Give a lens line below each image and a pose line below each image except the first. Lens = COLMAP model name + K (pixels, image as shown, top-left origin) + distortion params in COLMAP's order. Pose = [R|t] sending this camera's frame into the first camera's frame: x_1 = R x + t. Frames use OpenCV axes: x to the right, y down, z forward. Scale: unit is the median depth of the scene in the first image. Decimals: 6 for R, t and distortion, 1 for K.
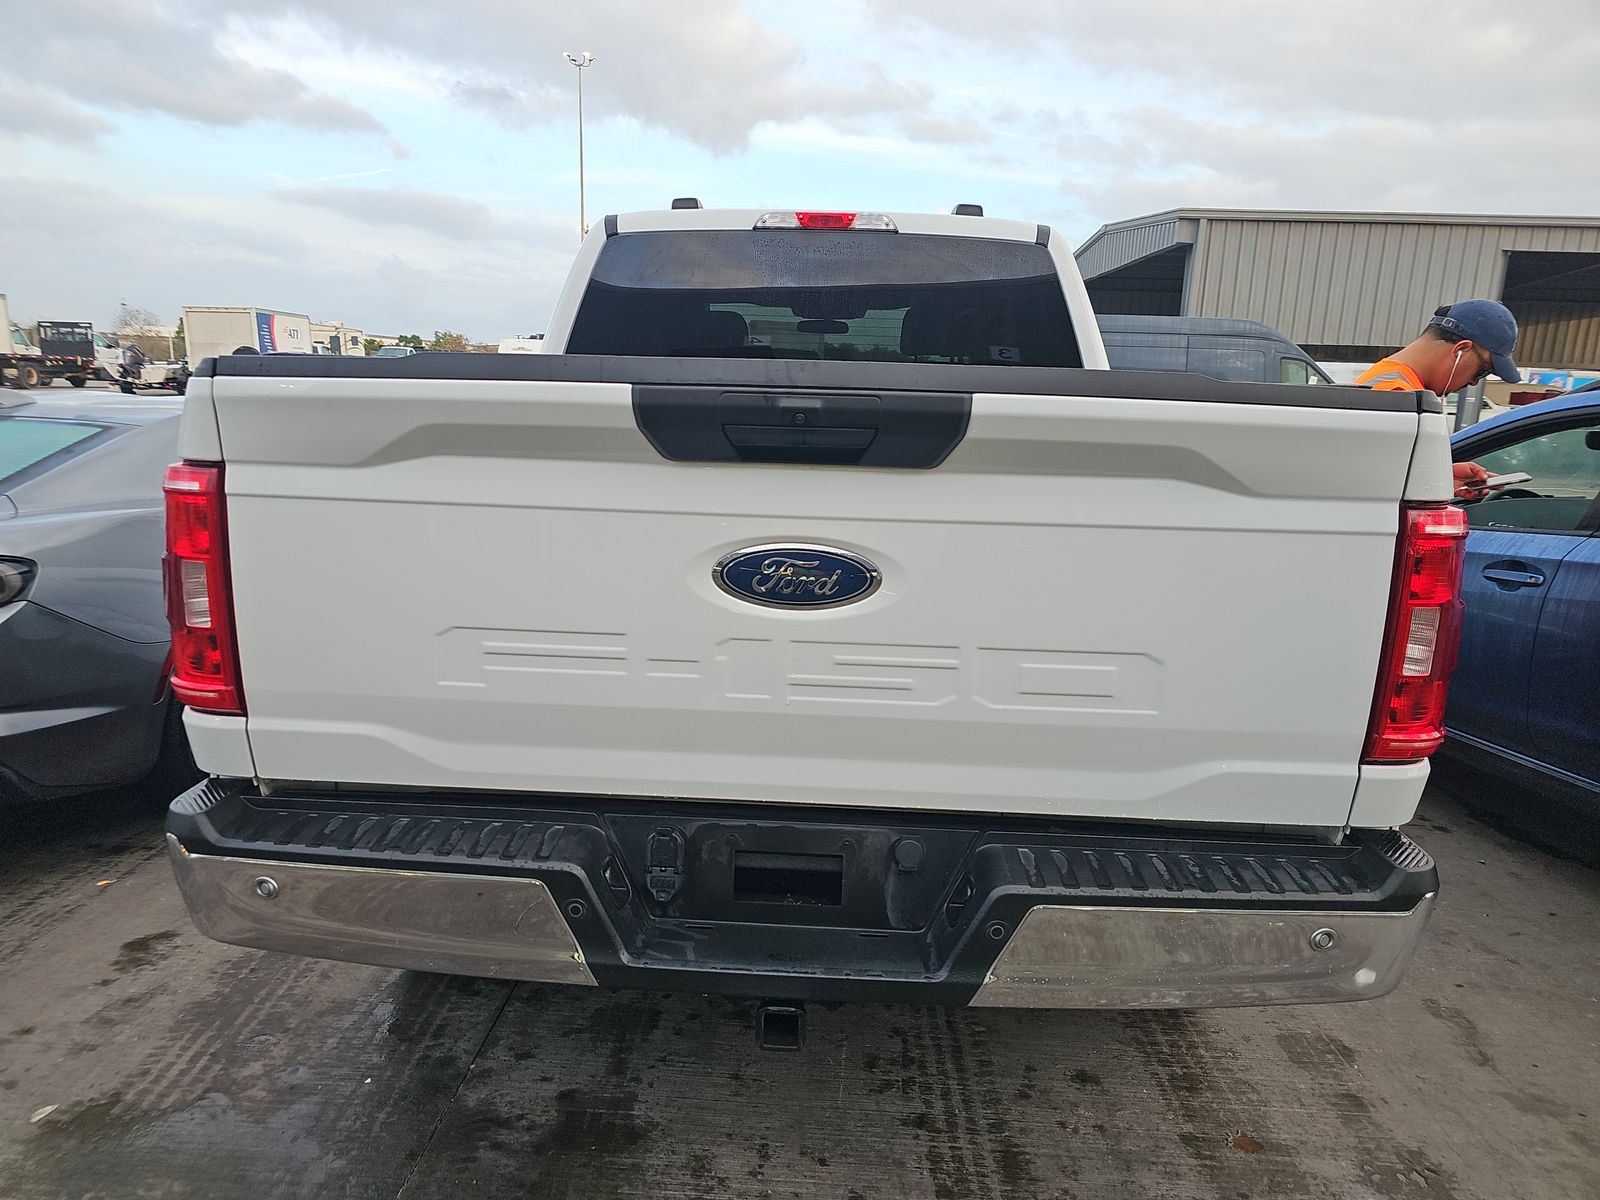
lens RADIAL K [[1069.4, 0, 791.7], [0, 1069.4, 604.8], [0, 0, 1]] dist [0.046807, -0.026408]
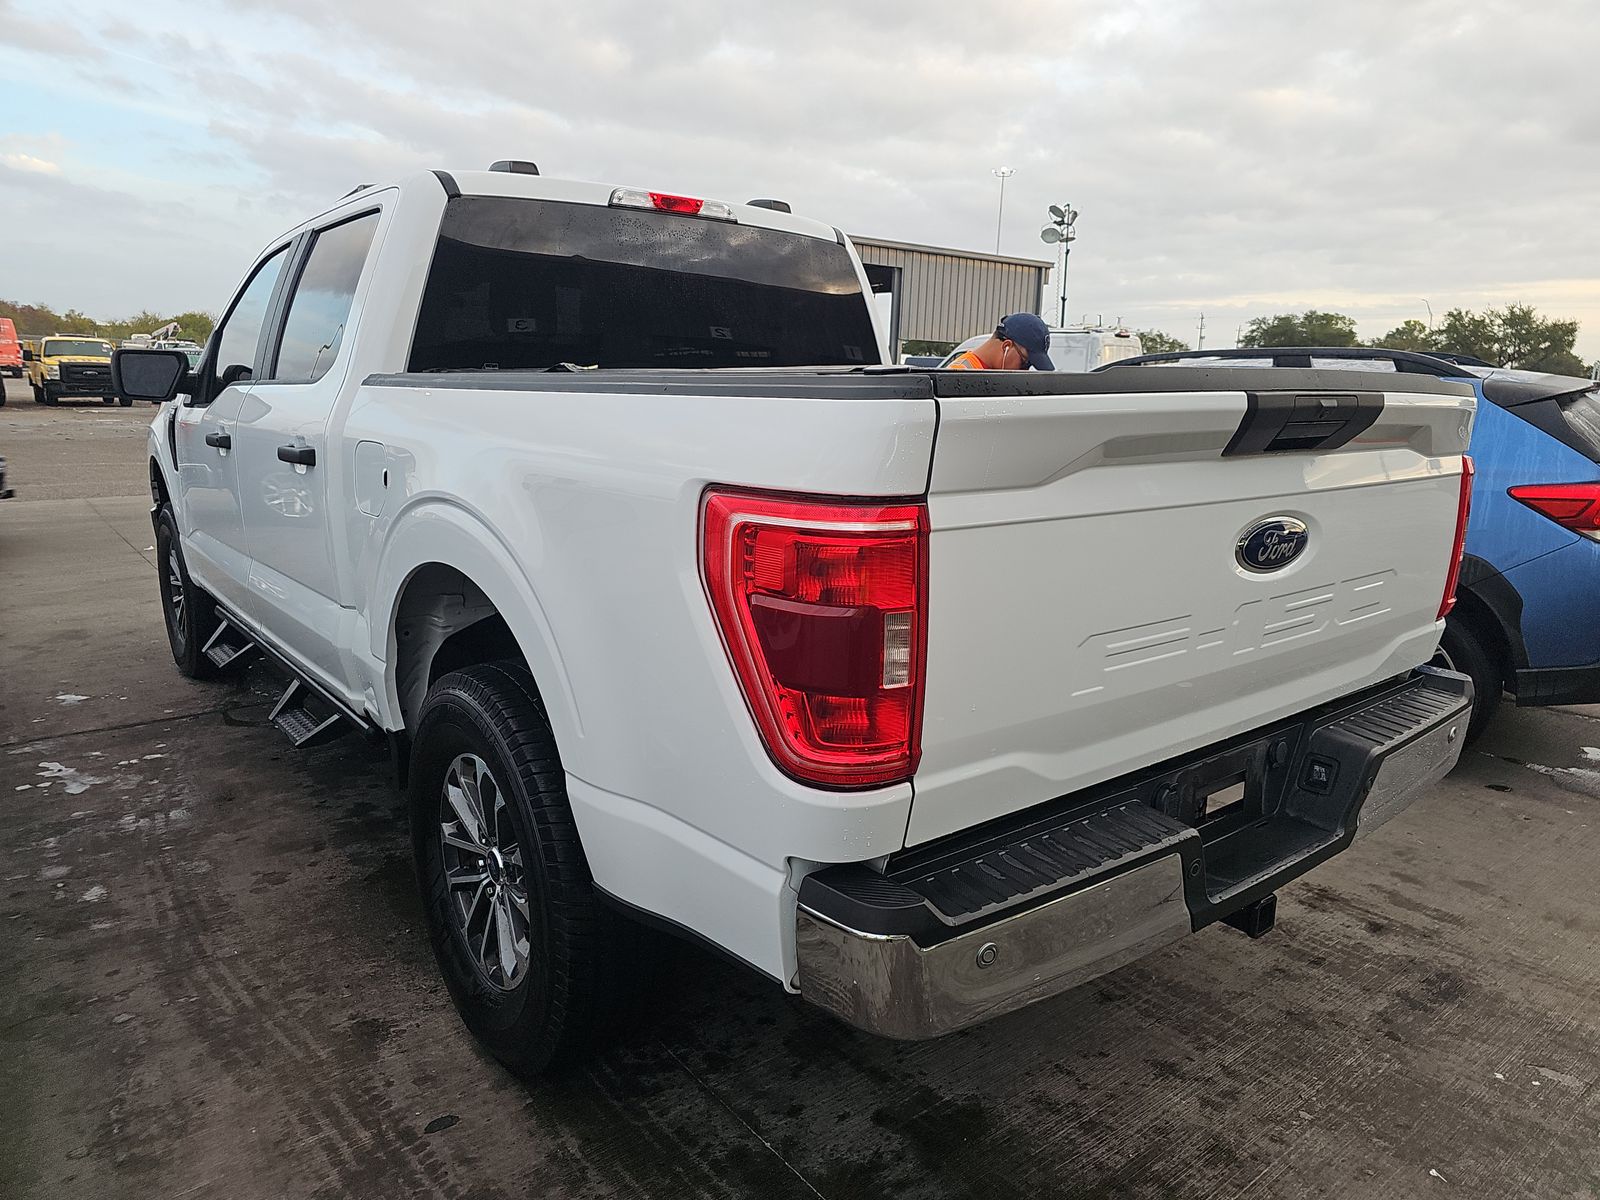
lens RADIAL K [[1069.4, 0, 834.0], [0, 1069.4, 590.6], [0, 0, 1]] dist [0.046807, -0.026408]
pose [[0.740121, -0.146334, 0.656359, -0.551660], [0.135702, 0.988457, 0.067356, -0.058644], [-0.658639, 0.039218, 0.751436, 0.190320]]
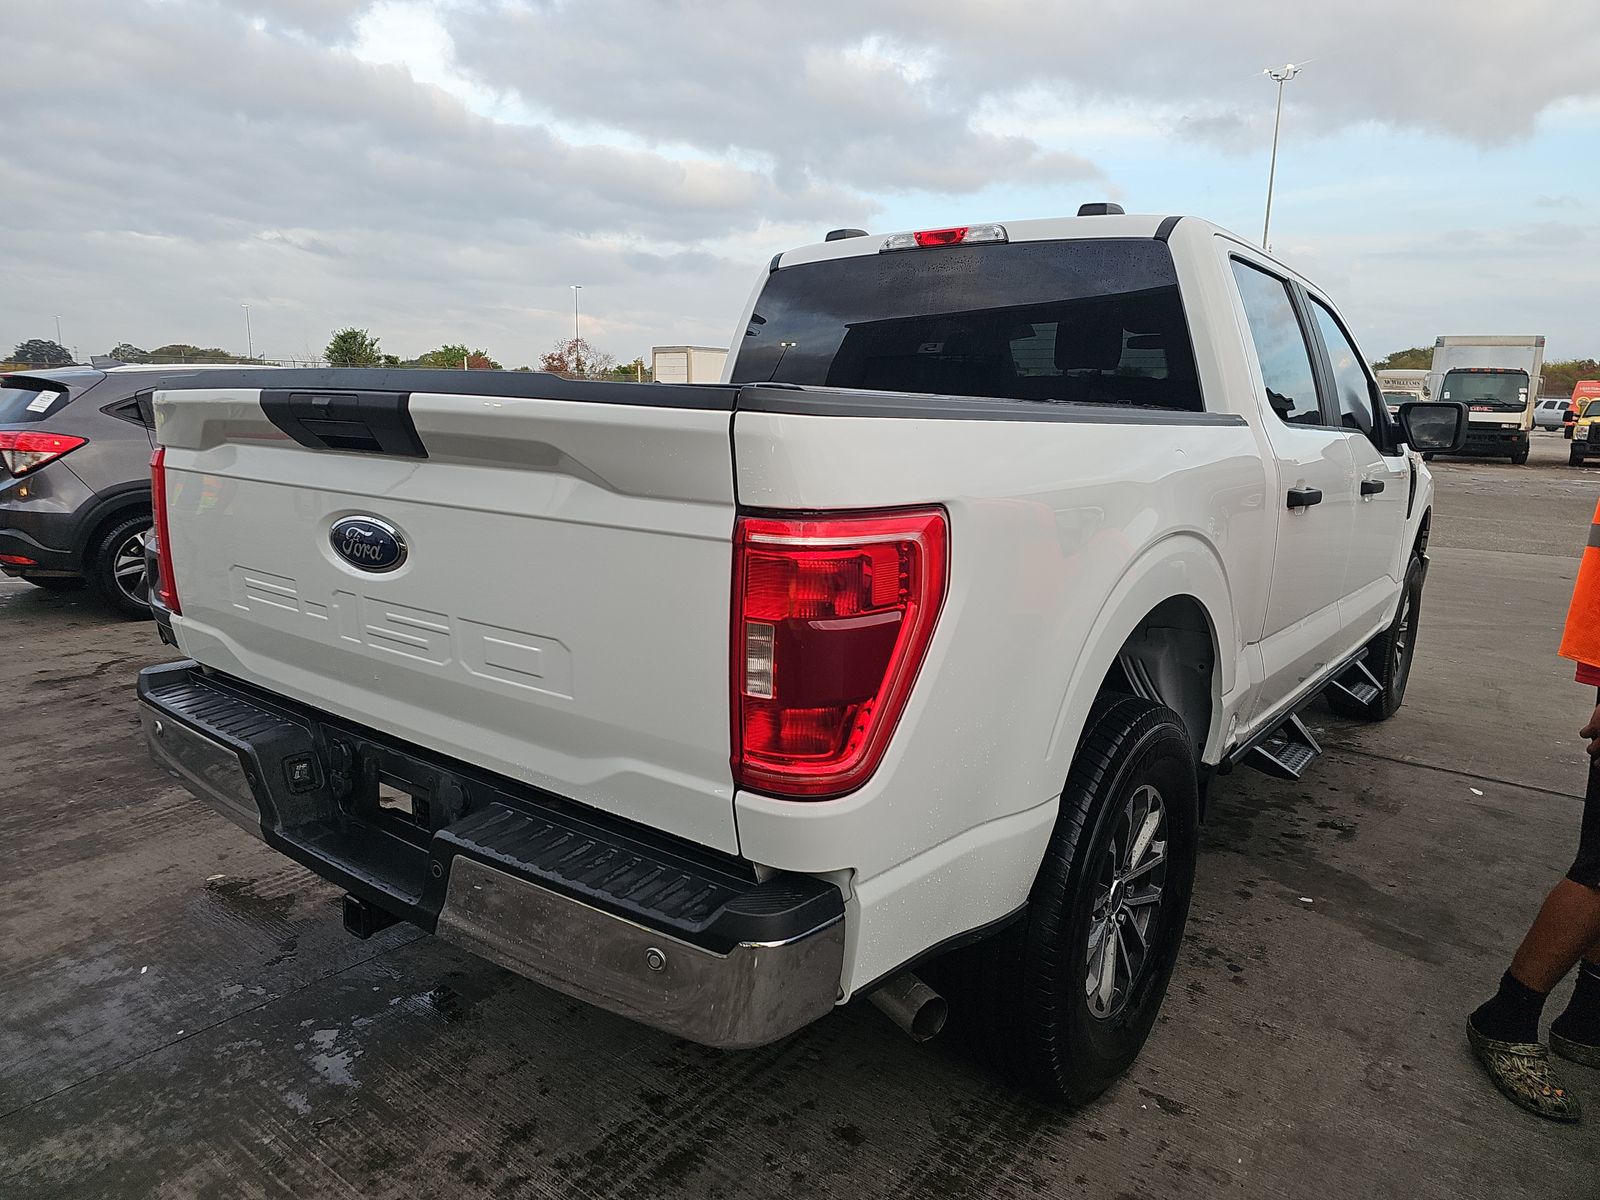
lens RADIAL K [[1069.4, 0, 773.8], [0, 1069.4, 591.8], [0, 0, 1]] dist [0.046807, -0.026408]
pose [[0.806970, 0.091762, -0.583421, 0.517122], [-0.116402, 0.993191, -0.004792, -0.009569], [0.579008, 0.071778, 0.812156, 0.126581]]
